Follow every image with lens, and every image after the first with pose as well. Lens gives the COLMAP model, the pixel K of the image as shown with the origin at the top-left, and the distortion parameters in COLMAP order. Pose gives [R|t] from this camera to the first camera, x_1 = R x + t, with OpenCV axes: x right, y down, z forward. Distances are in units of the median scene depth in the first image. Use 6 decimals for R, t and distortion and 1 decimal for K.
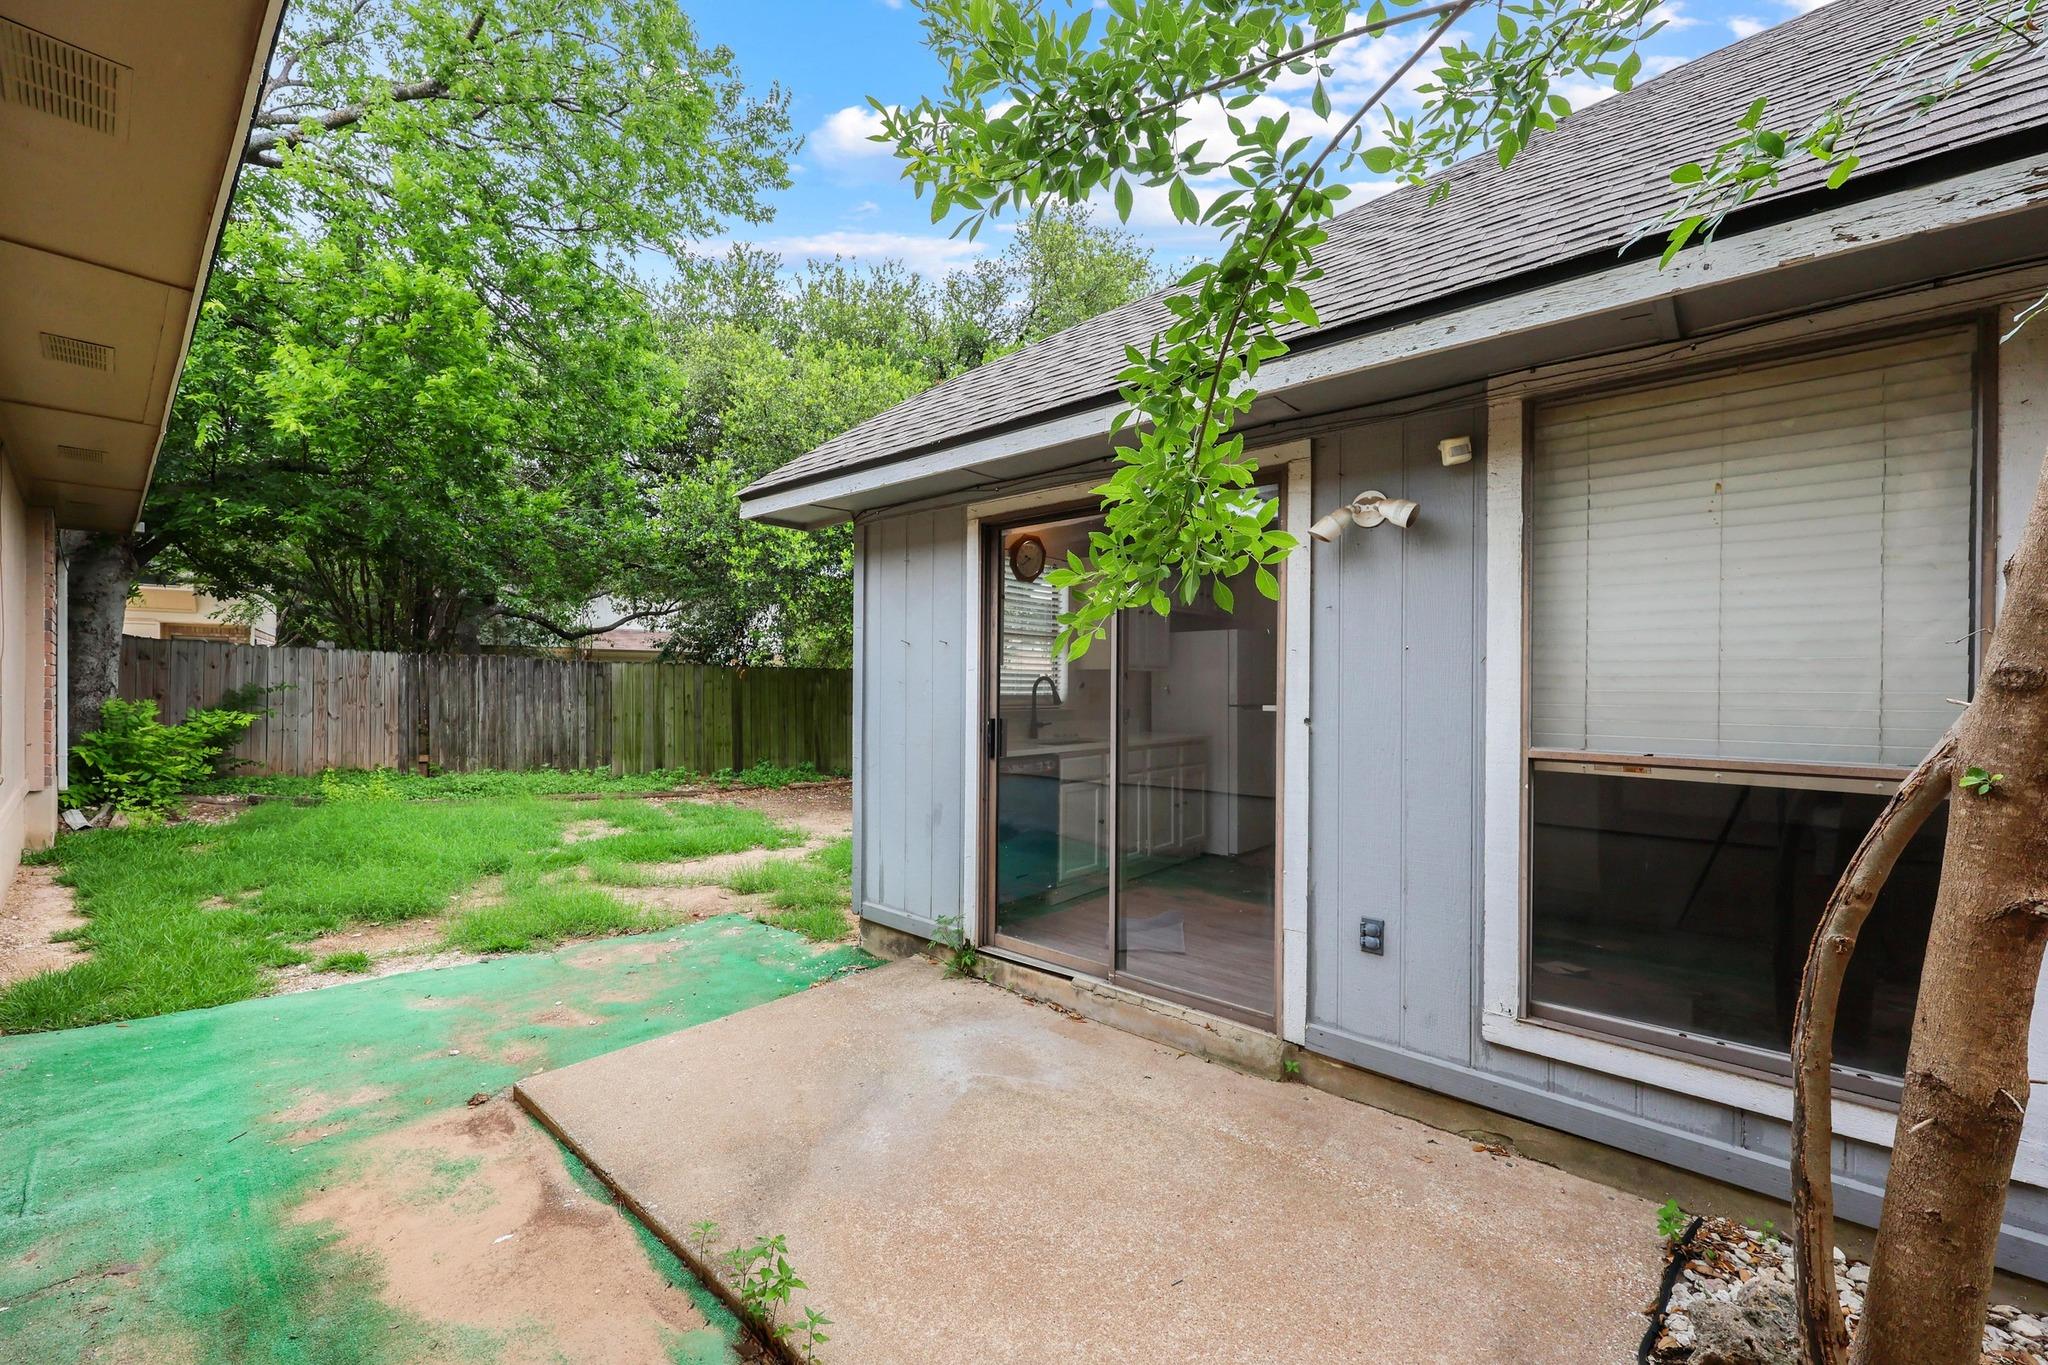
lens RADIAL K [[778.9, 0, 1008.4], [0, 778.9, 687.9], [0, 0, 1]] dist [-0.003872, 0.000837]
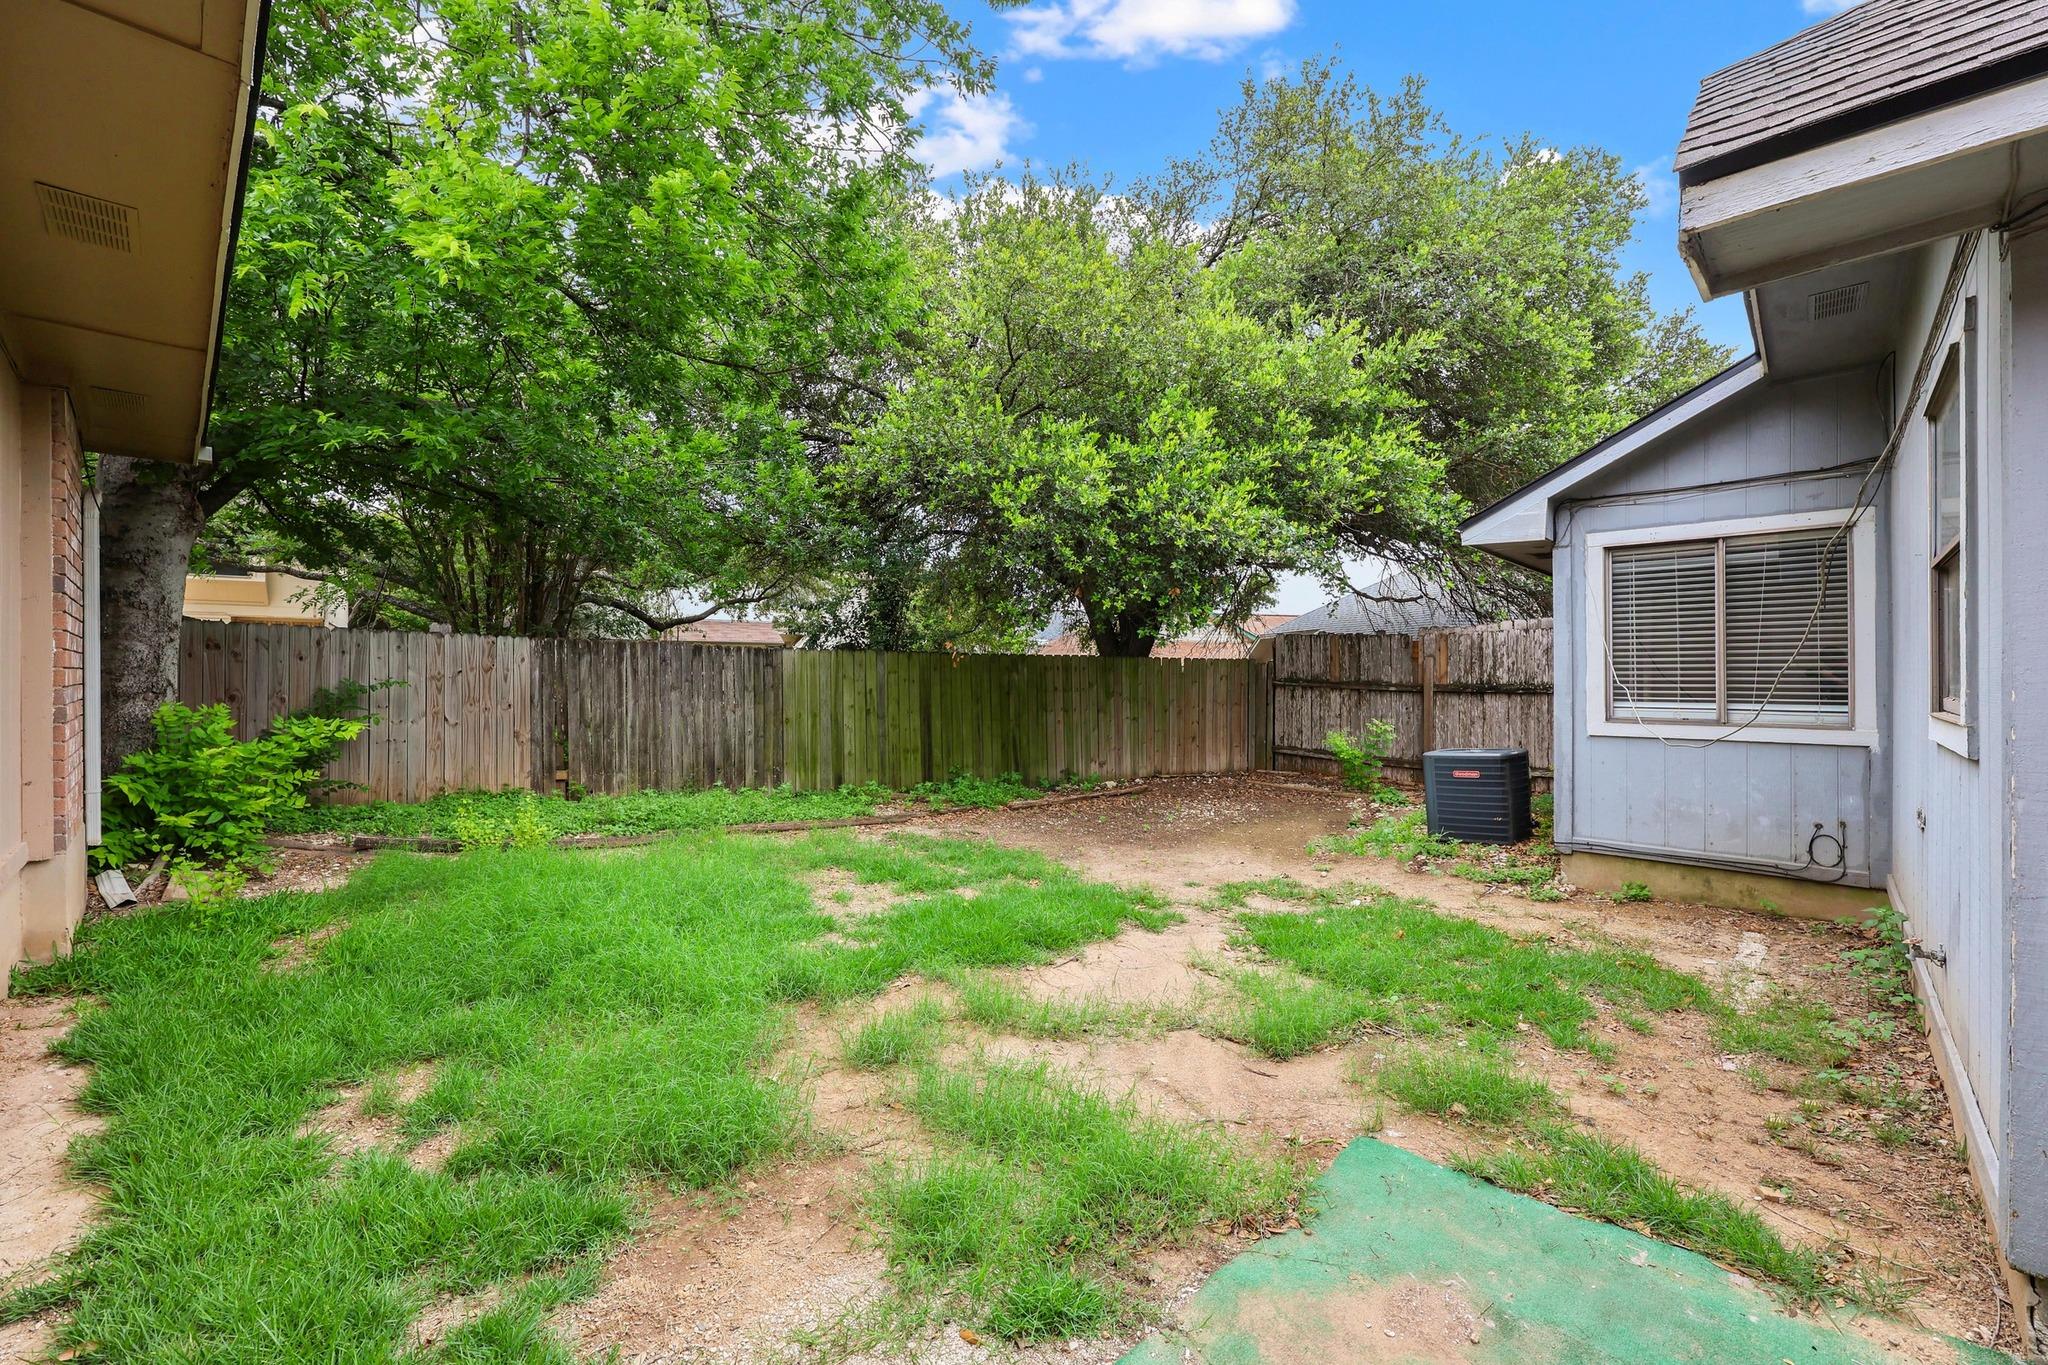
lens RADIAL K [[819.7, 0, 1045.2], [0, 819.7, 675.2], [0, 0, 1]] dist [0.000022, 0.000621]
pose [[0.998831, -0.010253, -0.047241, -0.336451], [0.010042, 0.999938, -0.004711, 0.000473], [0.047286, 0.004231, 0.998872, 0.303541]]
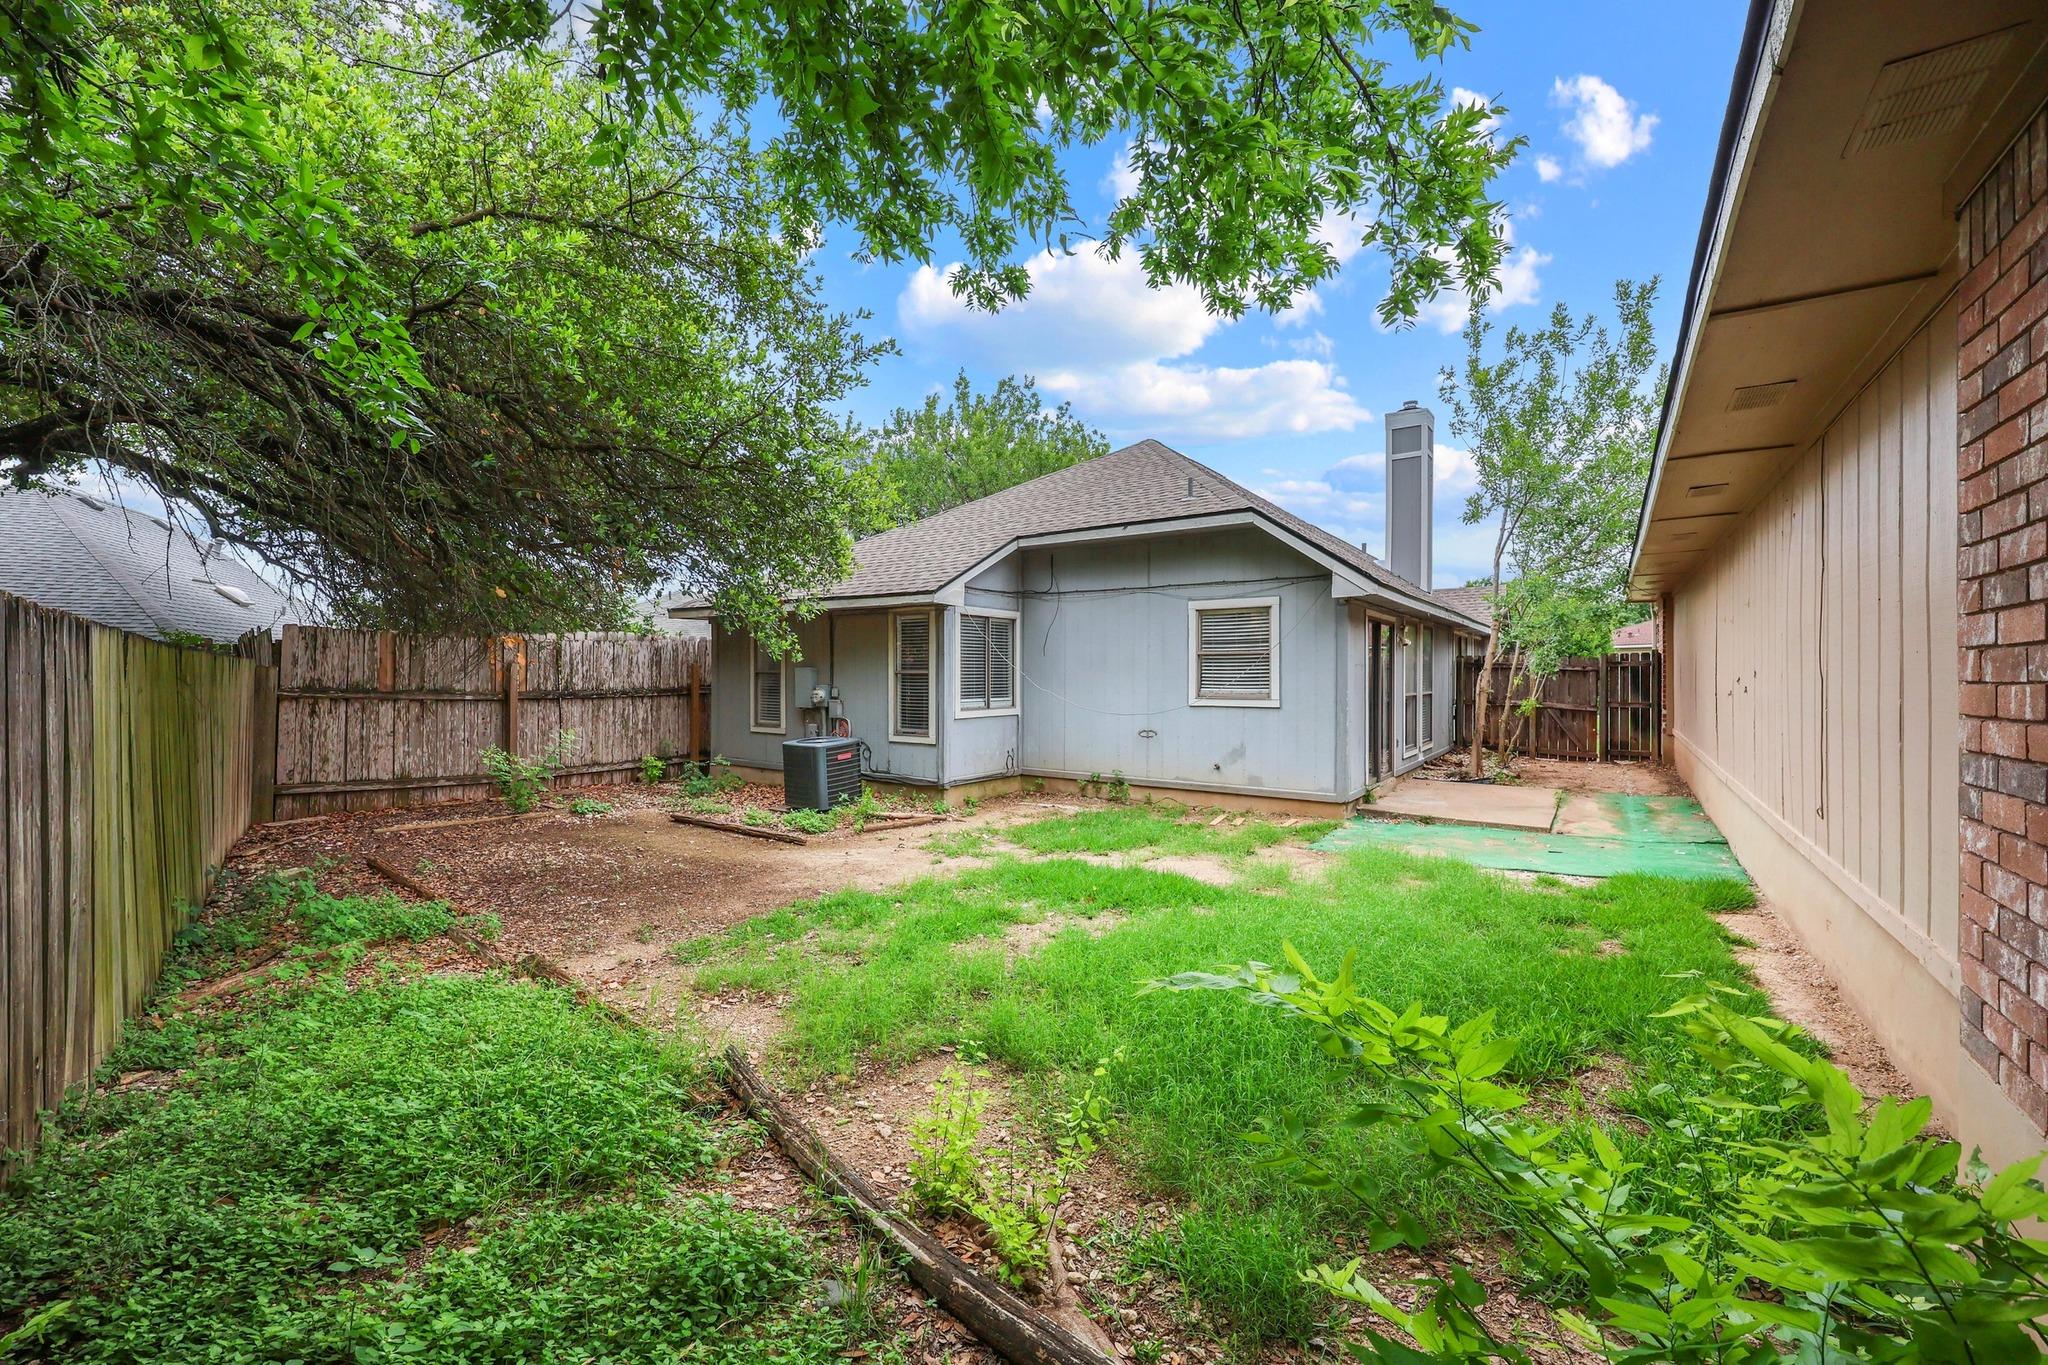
lens RADIAL K [[778.9, 0, 1017.6], [0, 778.9, 674.2], [0, 0, 1]] dist [-0.003872, 0.000837]
pose [[-0.056327, -0.007942, 0.998381, -1.085769], [0.000289, 0.999968, 0.007971, -0.023389], [-0.998412, 0.000737, -0.056323, 1.002878]]
